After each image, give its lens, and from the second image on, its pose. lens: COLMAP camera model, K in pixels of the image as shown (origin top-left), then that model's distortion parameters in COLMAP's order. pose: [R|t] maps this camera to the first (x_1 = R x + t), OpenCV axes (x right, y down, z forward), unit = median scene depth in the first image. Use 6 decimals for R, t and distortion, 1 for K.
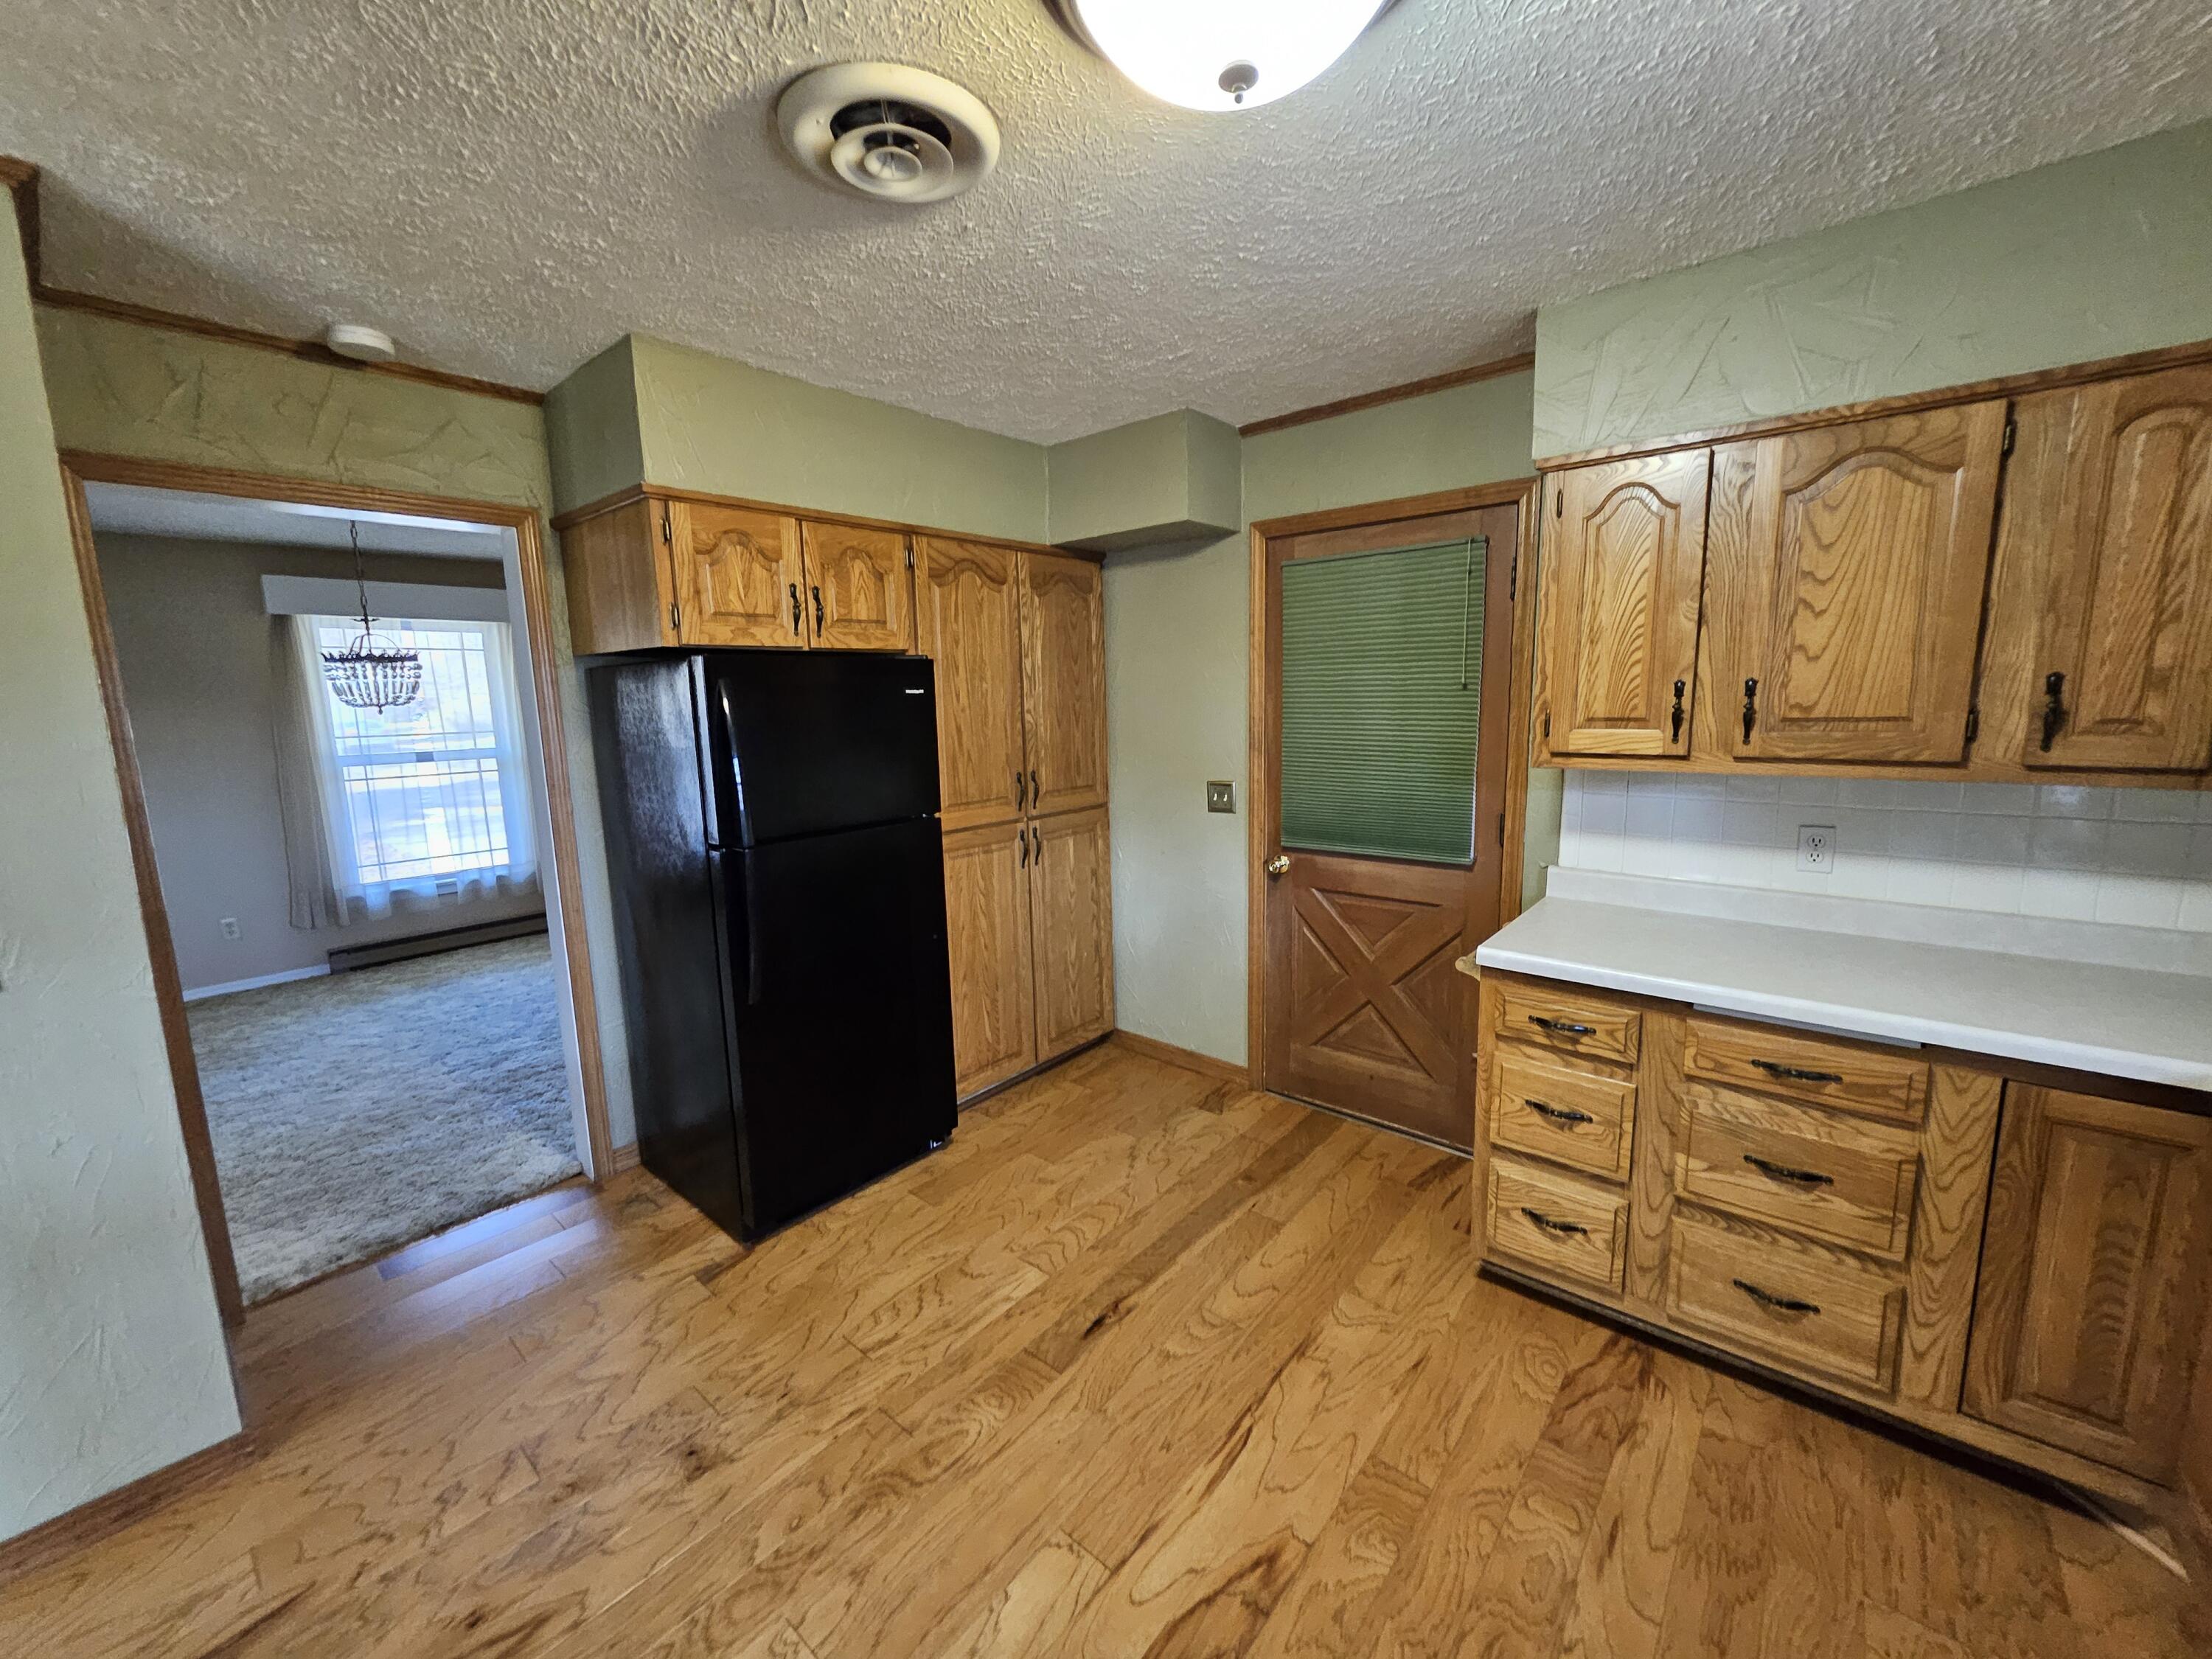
lens RADIAL K [[871.0, 0, 1112.8], [0, 871.0, 826.2], [0, 0, 1]] dist [0.001402, 0.000225]
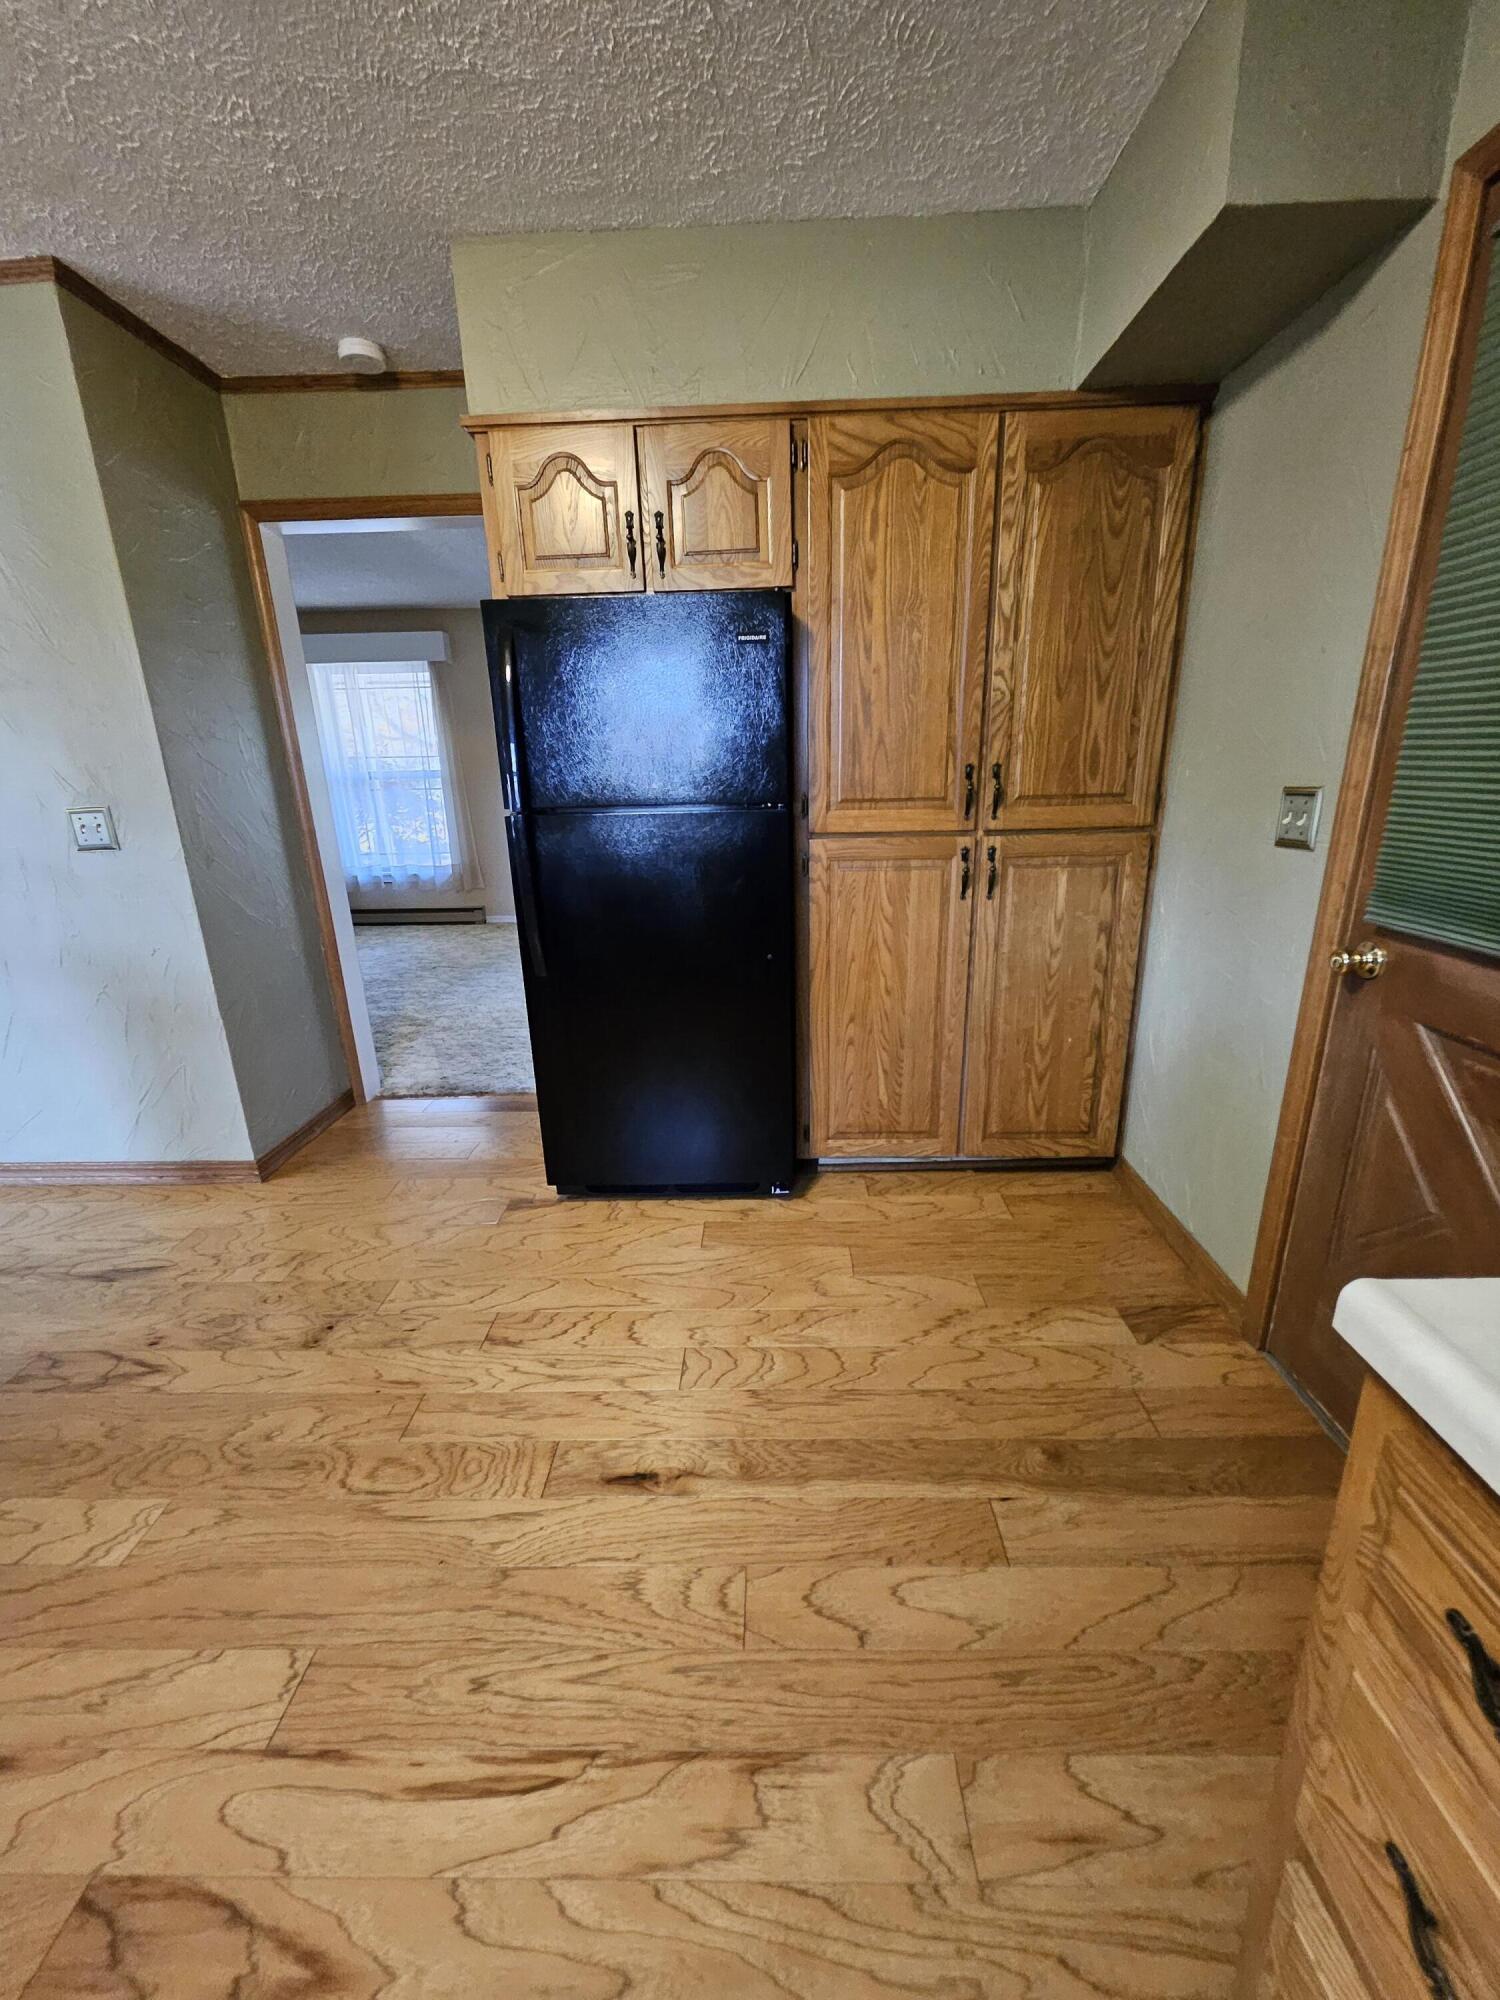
lens RADIAL K [[787.5, 0, 753.3], [0, 787.5, 997.7], [0, 0, 1]] dist [0.001402, 0.000225]
pose [[0.628062, 0.230748, -0.743165, 0.316869], [-0.107975, 0.971627, 0.210432, 0.007881], [0.770636, -0.051921, 0.635157, 0.460992]]
